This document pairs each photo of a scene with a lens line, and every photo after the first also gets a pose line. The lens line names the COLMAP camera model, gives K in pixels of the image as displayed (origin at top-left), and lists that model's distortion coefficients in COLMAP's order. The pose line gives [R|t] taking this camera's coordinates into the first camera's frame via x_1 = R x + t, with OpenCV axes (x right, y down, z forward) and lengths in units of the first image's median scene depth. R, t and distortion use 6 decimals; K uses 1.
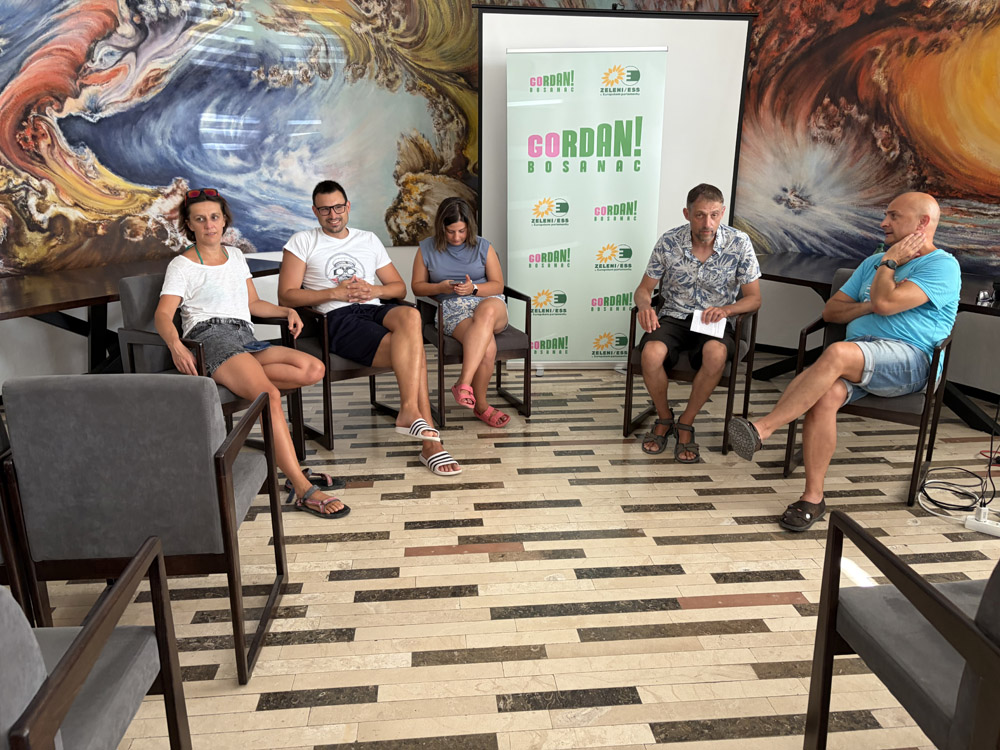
lens RADIAL K [[755.0, 0, 495.4], [0, 755.0, 375.4], [0, 0, 1]] dist [0.036758, -0.040803]
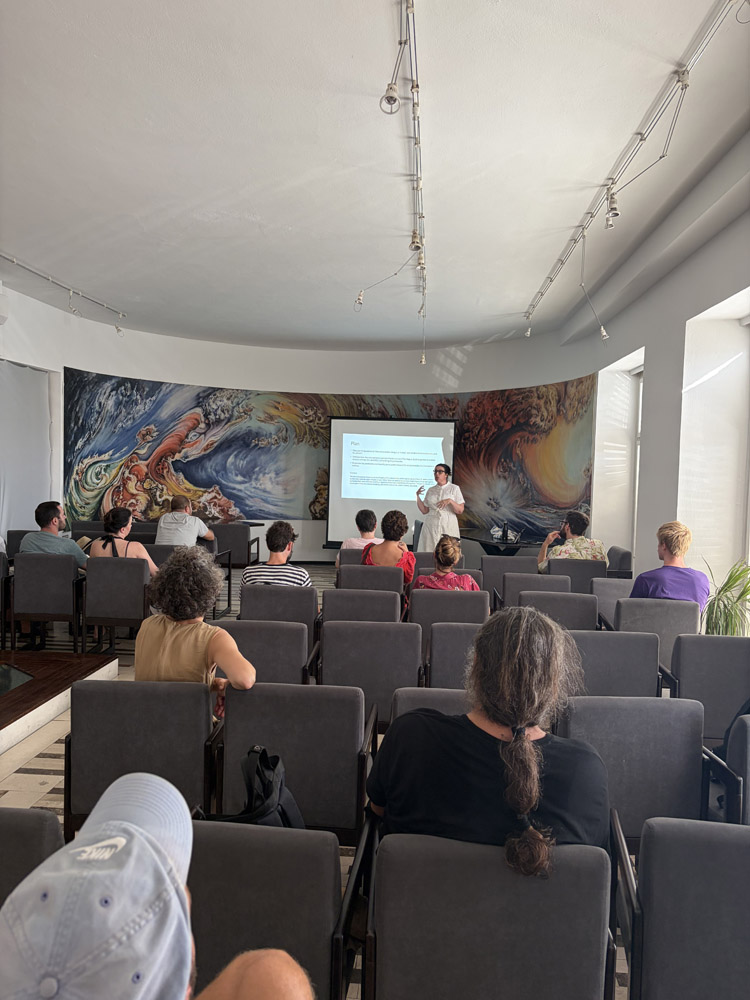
lens RADIAL K [[755.0, 0, 374.1], [0, 755.0, 496.9], [0, 0, 1]] dist [0.036758, -0.040803]
pose [[0.984787, 0.032747, -0.170651, 0.438662], [-0.071196, 0.971904, -0.224351, 0.247875], [0.158510, 0.233087, 0.959450, -1.088460]]
